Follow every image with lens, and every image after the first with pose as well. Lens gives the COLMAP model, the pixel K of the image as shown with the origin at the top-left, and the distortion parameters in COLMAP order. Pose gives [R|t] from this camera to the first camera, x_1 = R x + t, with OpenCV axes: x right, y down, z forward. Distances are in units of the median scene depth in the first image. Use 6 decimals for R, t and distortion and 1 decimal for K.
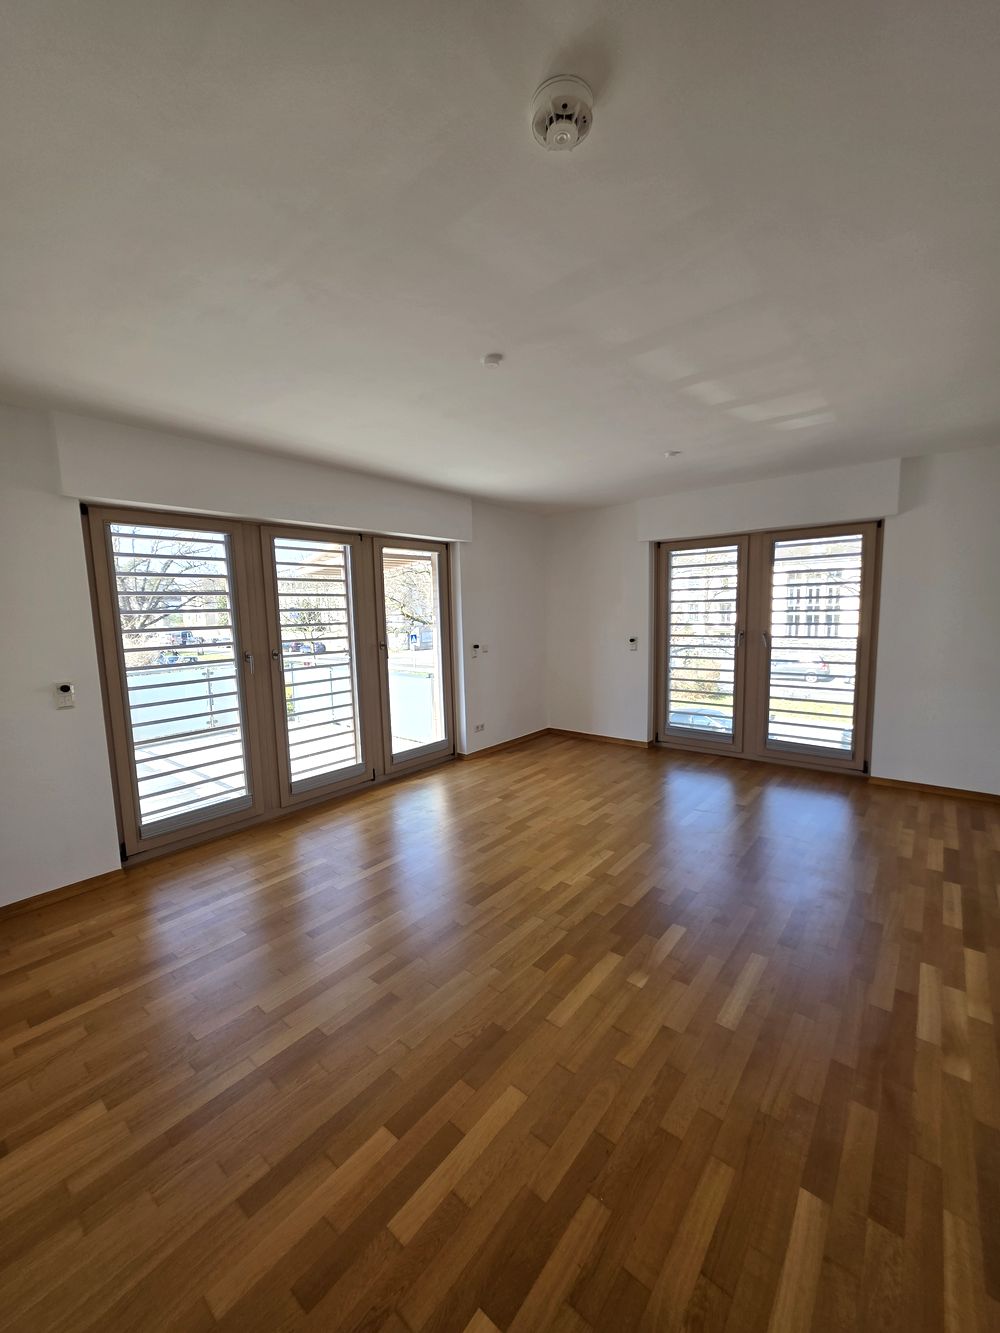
lens RADIAL K [[534.2, 0, 501.0], [0, 534.2, 665.7], [0, 0, 1]] dist [0.007009, -0.001331]
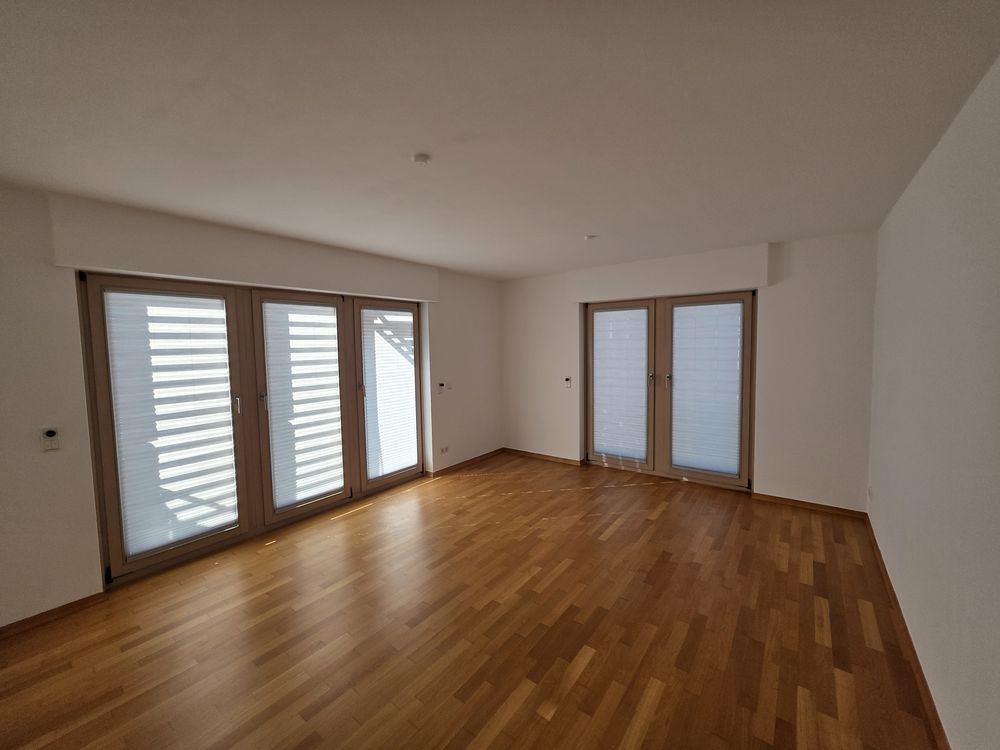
lens RADIAL K [[400.7, 0, 497.8], [0, 400.7, 365.1], [0, 0, 1]] dist [0.007009, -0.001331]
pose [[0.999368, 0.005962, 0.035048, 0.070845], [-0.004052, 0.998516, -0.054300, -0.043588], [-0.035320, 0.054124, 0.997909, 0.083421]]
